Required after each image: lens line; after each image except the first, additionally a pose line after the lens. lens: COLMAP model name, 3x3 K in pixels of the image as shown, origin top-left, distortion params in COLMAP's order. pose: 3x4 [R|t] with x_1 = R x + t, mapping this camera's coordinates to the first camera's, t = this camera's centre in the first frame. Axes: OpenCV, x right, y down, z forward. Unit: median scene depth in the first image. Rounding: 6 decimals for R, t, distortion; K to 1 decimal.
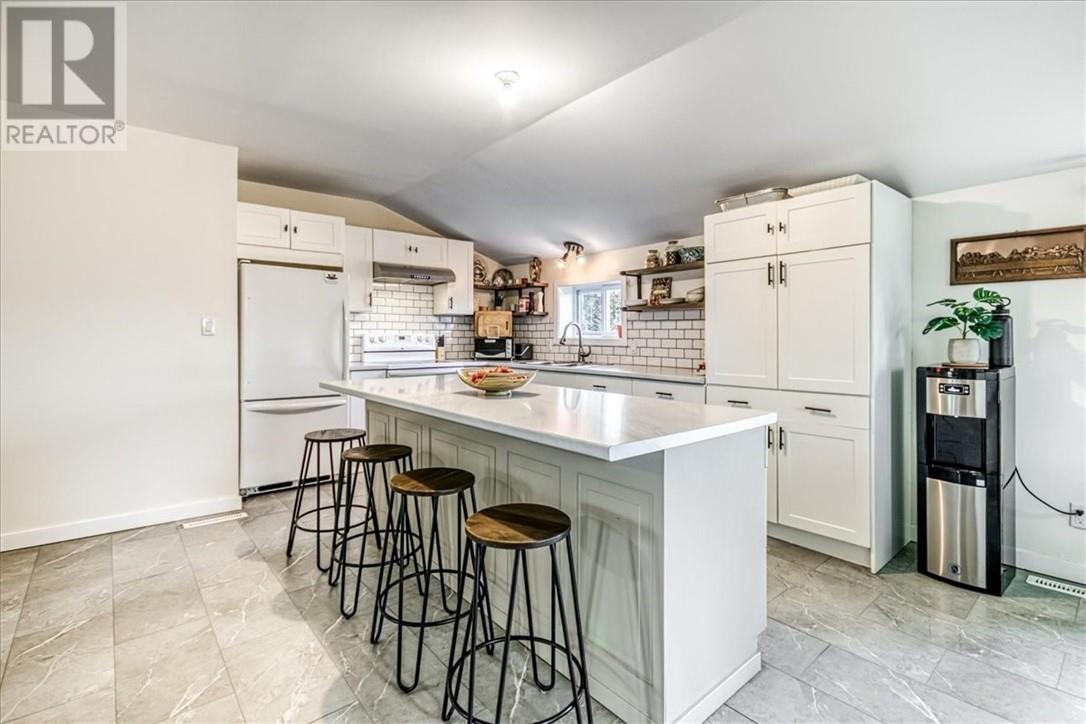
lens RADIAL K [[515.0, 0, 543.8], [0, 515.0, 334.8], [0, 0, 1]] dist [0.003886, 0.000220]
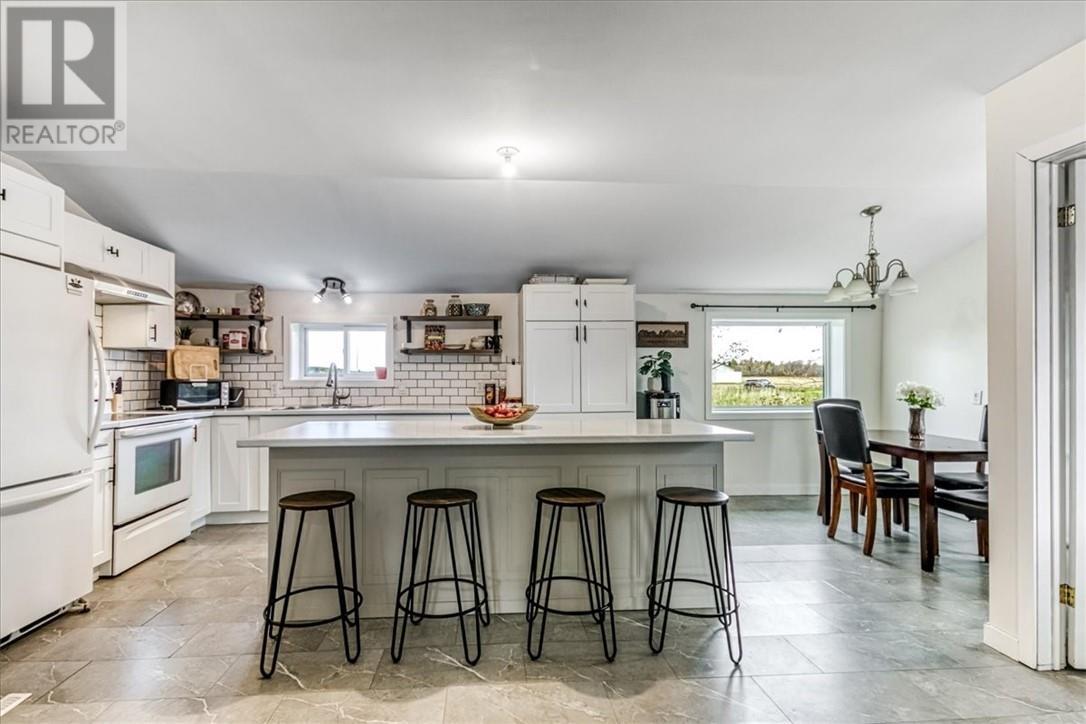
lens RADIAL K [[519.7, 0, 530.8], [0, 519.7, 370.2], [0, 0, 1]] dist [0.003389, 0.000113]
pose [[0.580693, 0.008695, 0.814076, -0.482294], [0.004006, 0.999900, -0.013538, 0.003110], [-0.814113, 0.011123, 0.580600, 0.144400]]
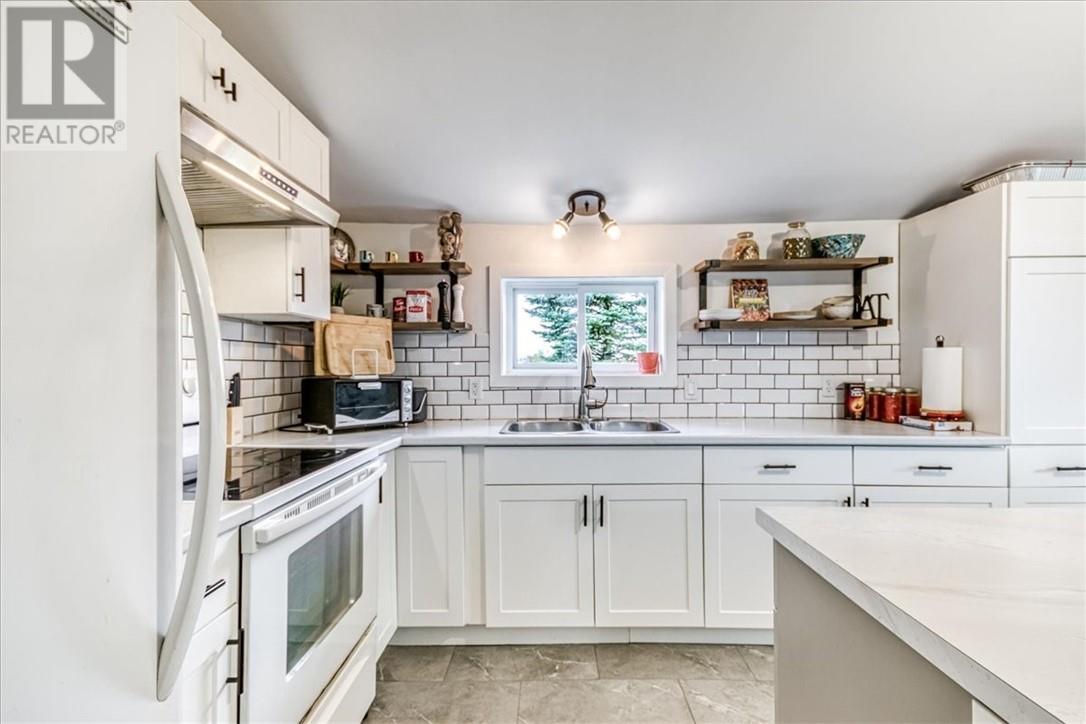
lens RADIAL K [[506.0, 0, 543.0], [0, 506.0, 362.0], [0, 0, 1]] dist [0.000475, 0.000363]
pose [[0.654800, 0.000235, 0.755802, -0.345901], [0.004862, 0.999978, -0.004523, -0.004990], [-0.755786, 0.006636, 0.654785, 0.658571]]
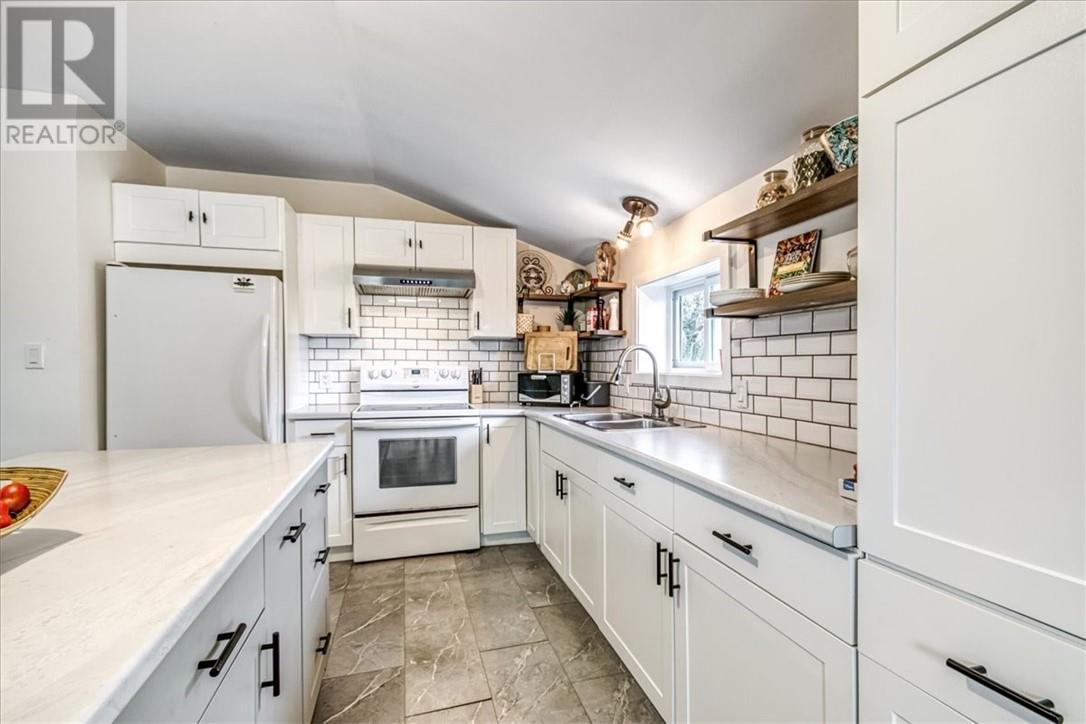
lens RADIAL K [[502.1, 0, 541.7], [0, 502.1, 376.7], [0, 0, 1]] dist [0.026725, -0.010052]
pose [[0.909168, 0.007906, -0.416353, 0.177737], [0.000558, 0.999796, 0.020204, -0.001263], [0.416428, -0.018601, 0.908978, 0.443414]]
